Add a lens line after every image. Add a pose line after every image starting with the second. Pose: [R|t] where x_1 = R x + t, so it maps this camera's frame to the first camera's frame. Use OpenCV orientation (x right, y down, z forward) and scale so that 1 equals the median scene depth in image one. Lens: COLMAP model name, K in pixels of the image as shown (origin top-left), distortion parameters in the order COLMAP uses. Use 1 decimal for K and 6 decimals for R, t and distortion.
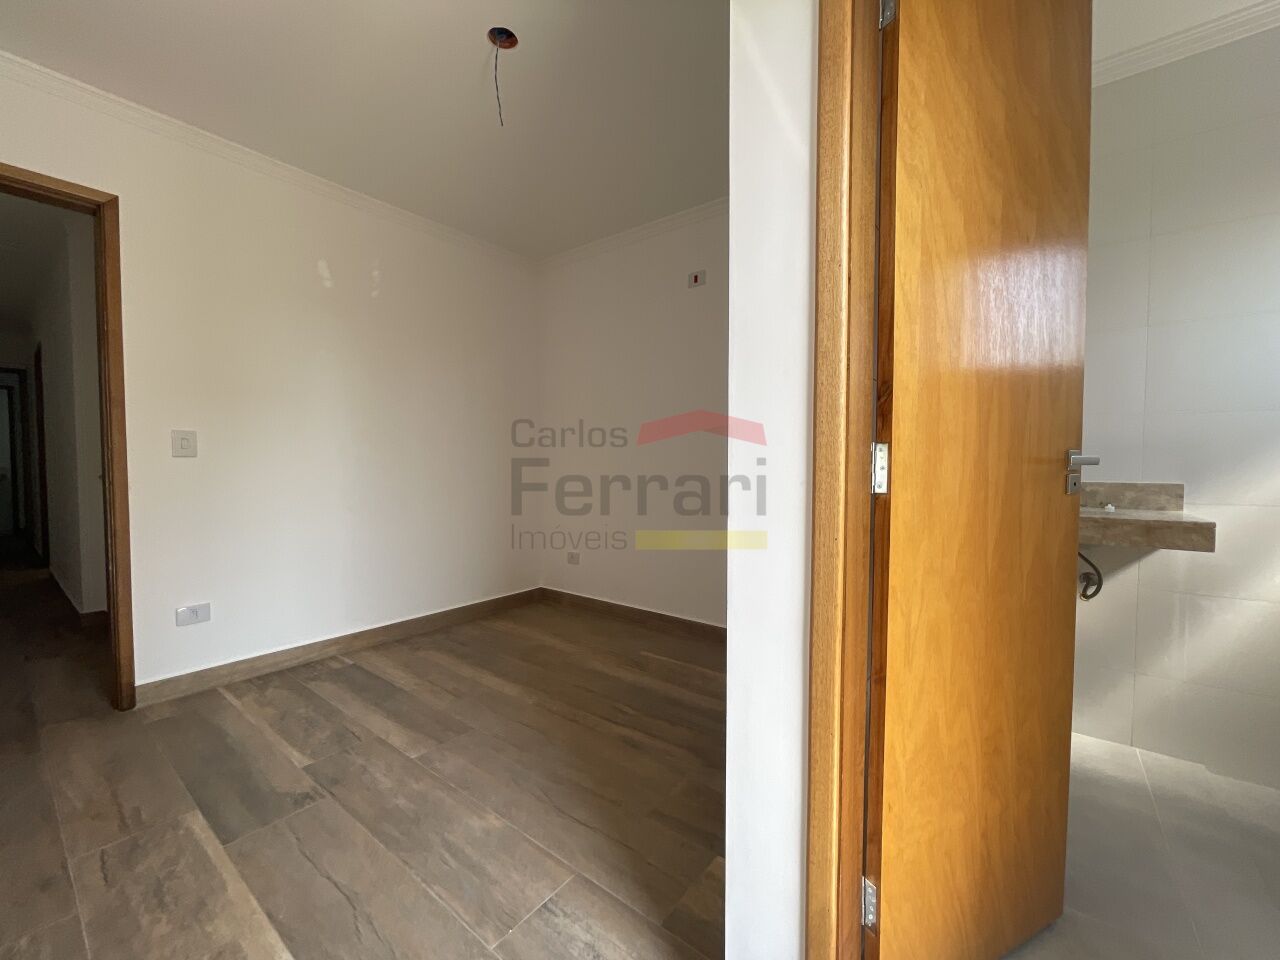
lens RADIAL K [[516.7, 0, 632.7], [0, 516.7, 483.8], [0, 0, 1]] dist [-0.001179, 0.000396]
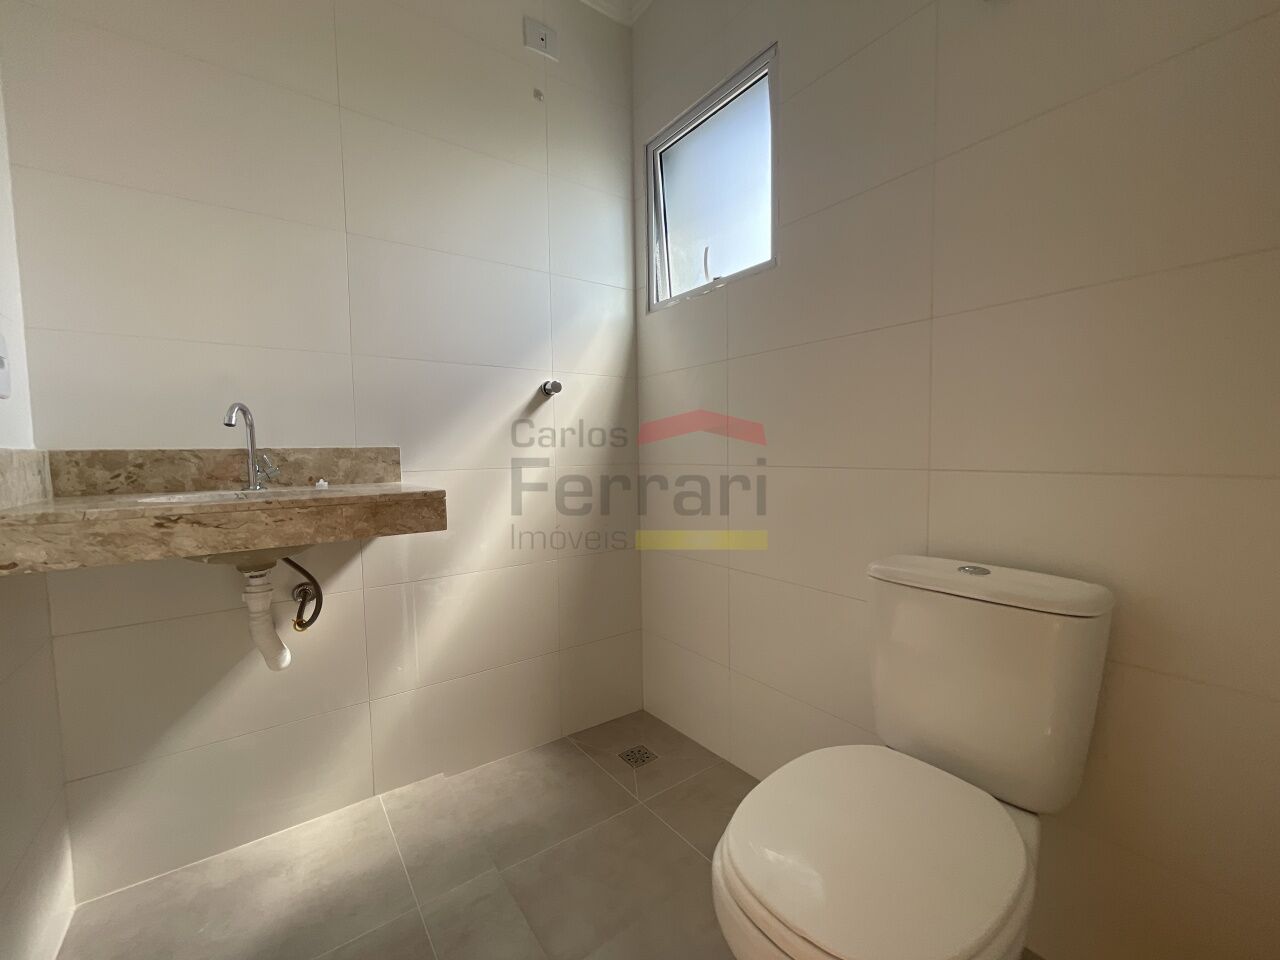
lens RADIAL K [[516.7, 0, 632.8], [0, 516.7, 482.2], [0, 0, 1]] dist [-0.001179, 0.000396]
pose [[0.274144, -0.065676, 0.959443, 0.604161], [0.057004, 0.997021, 0.051960, 0.050362], [-0.959998, 0.040447, 0.277071, 0.658433]]
